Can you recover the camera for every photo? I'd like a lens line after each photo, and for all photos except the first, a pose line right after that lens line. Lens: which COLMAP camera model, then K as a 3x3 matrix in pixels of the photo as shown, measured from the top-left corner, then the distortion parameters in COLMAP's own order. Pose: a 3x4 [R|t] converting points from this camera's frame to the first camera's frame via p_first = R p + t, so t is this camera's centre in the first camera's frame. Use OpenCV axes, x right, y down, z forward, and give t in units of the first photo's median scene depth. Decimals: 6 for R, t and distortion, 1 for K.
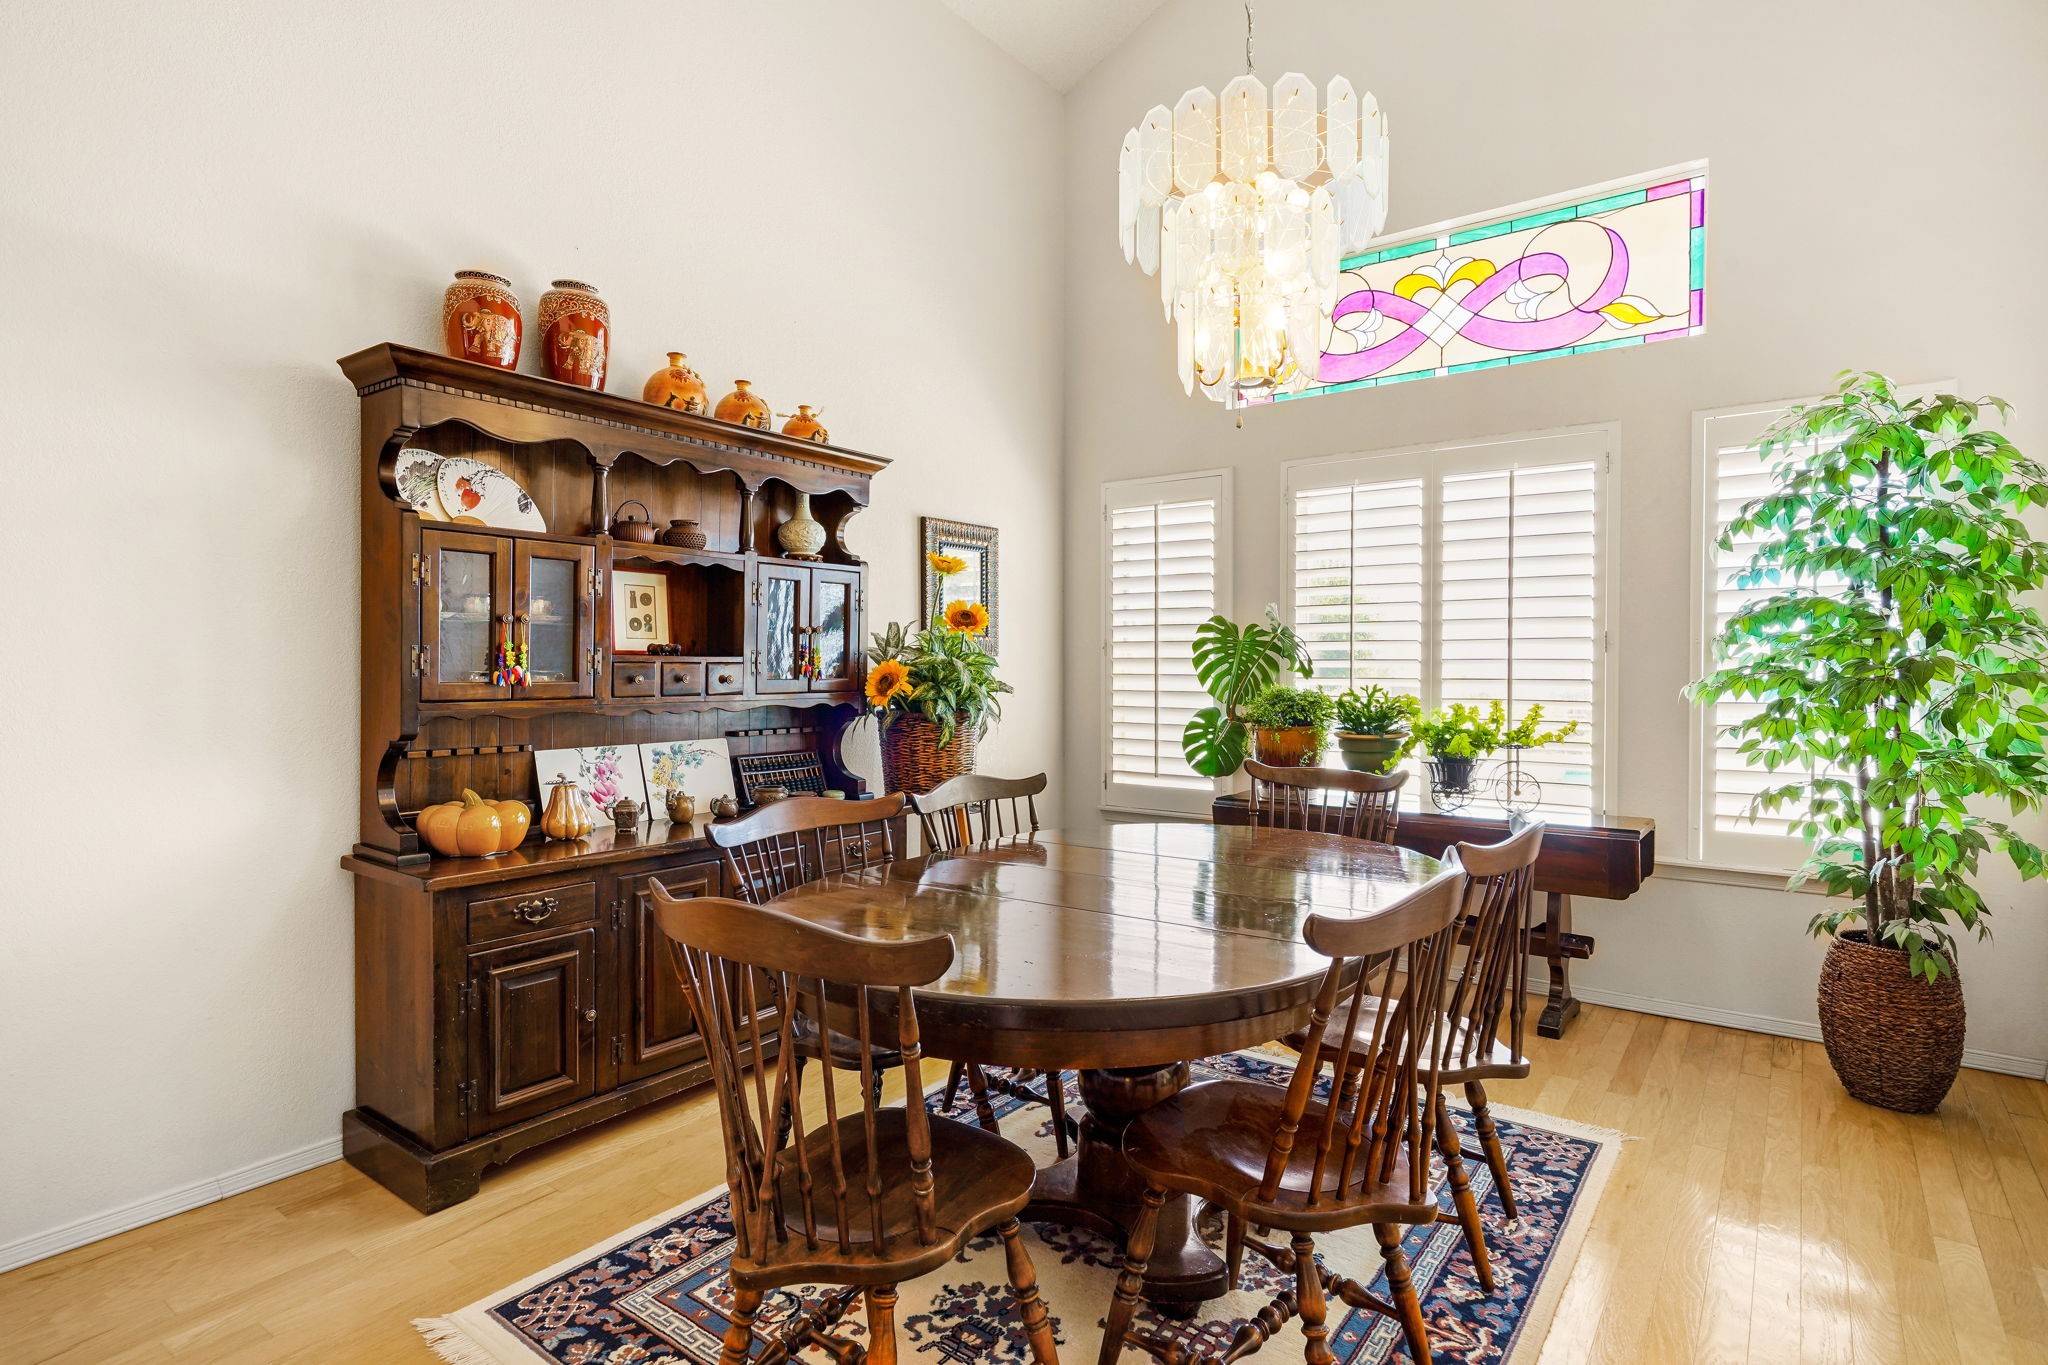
lens RADIAL K [[1065.2, 0, 1034.2], [0, 1065.2, 676.7], [0, 0, 1]] dist [0.003934, 0.000288]
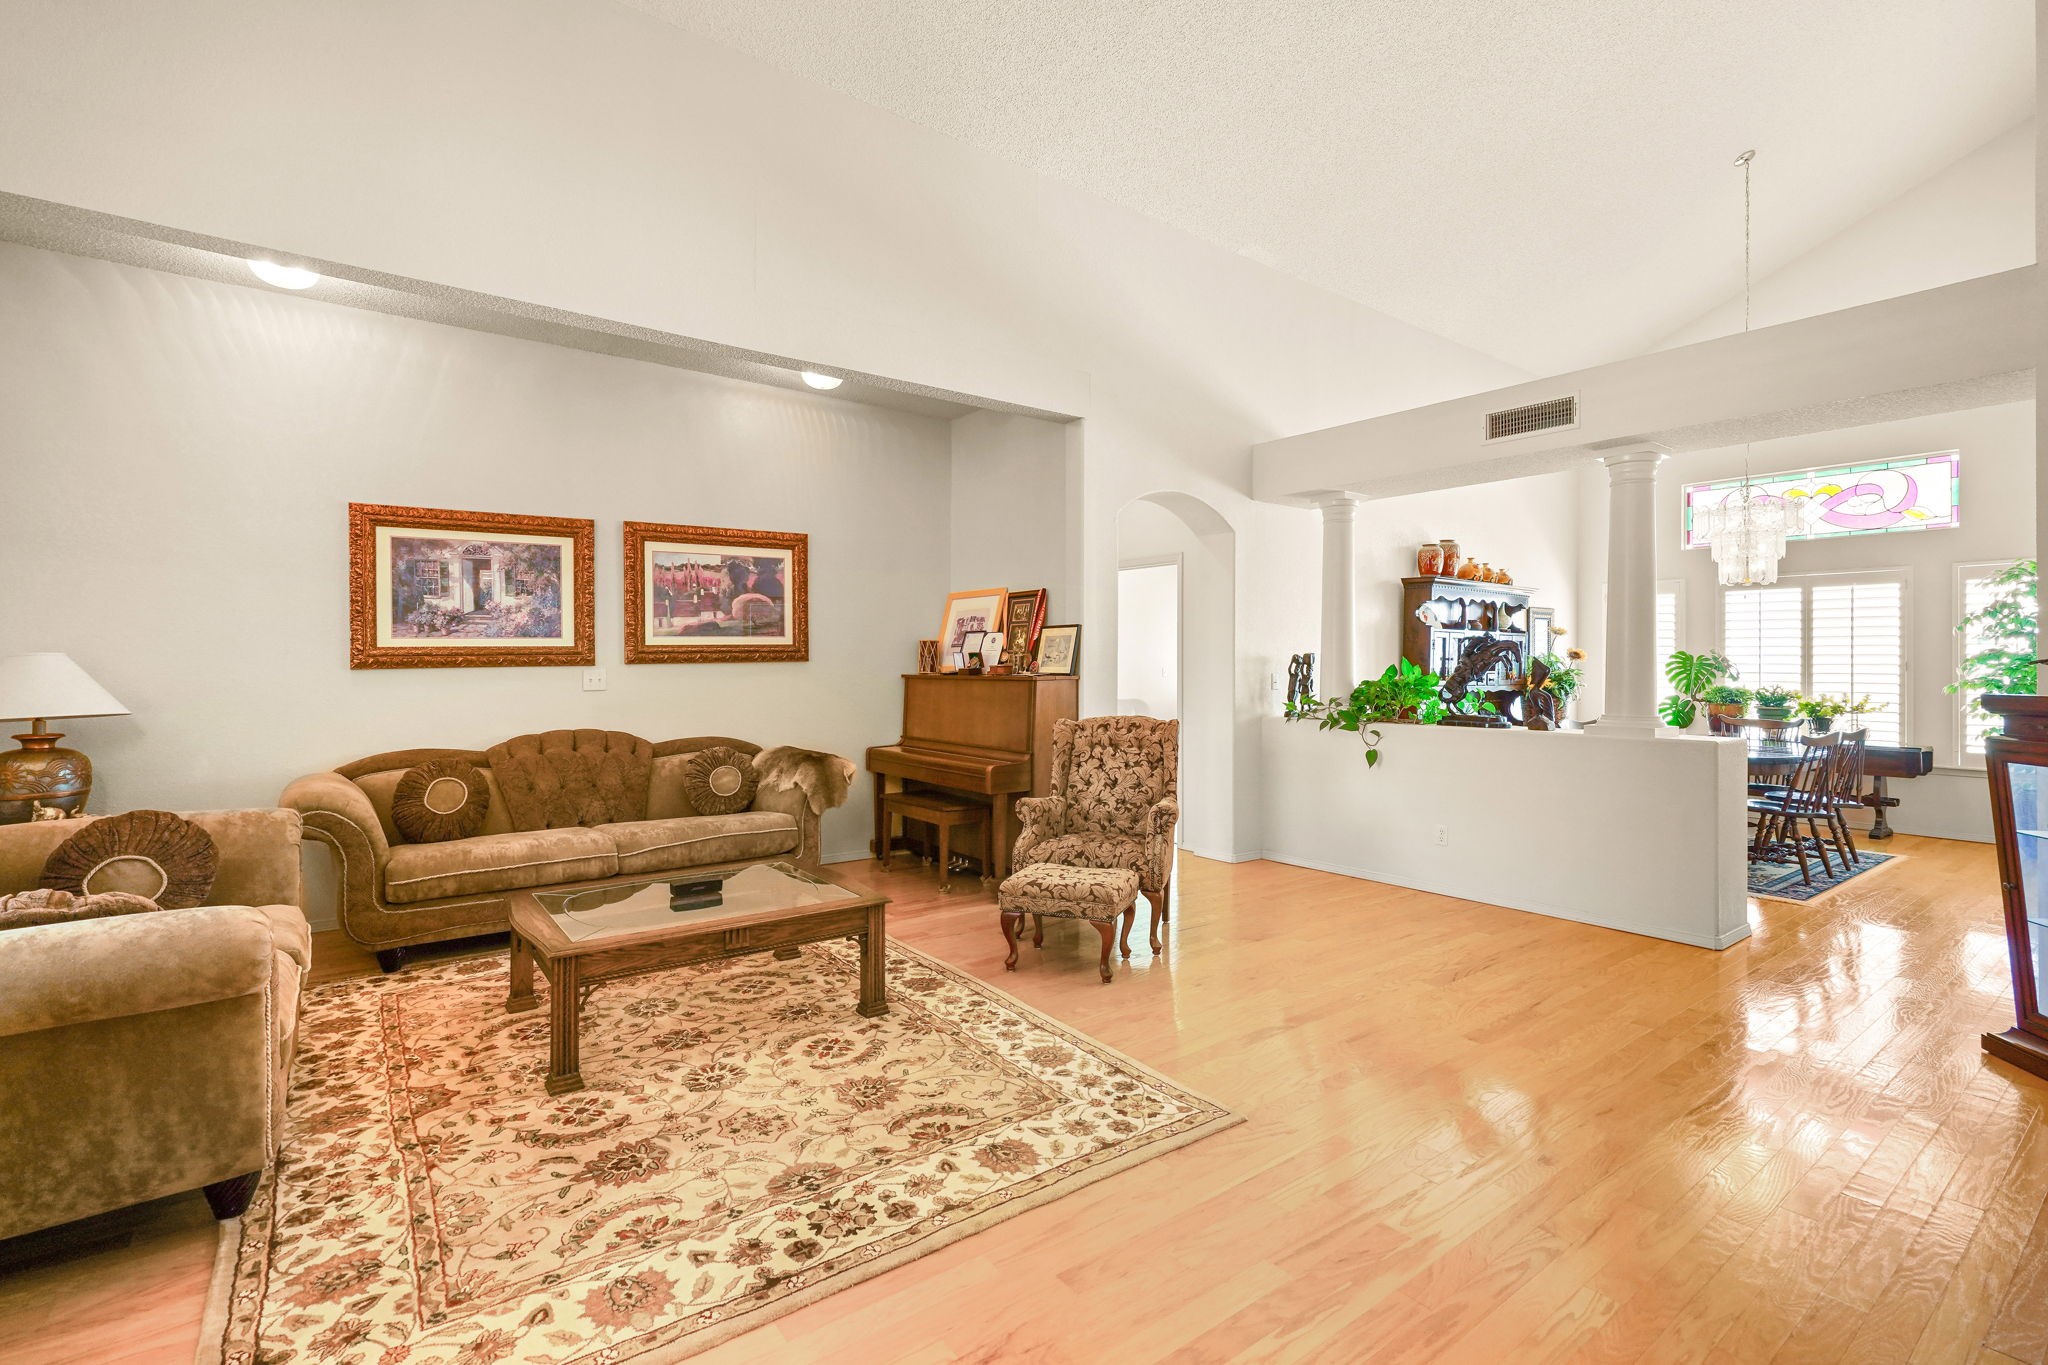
lens RADIAL K [[924.8, 0, 1026.6], [0, 924.8, 658.3], [0, 0, 1]] dist [-0.006389, 0.002504]
pose [[0.958617, 0.007598, -0.284596, -0.631164], [-0.014907, 0.999612, -0.023524, 0.022201], [0.284307, 0.026793, 0.958359, -1.276770]]
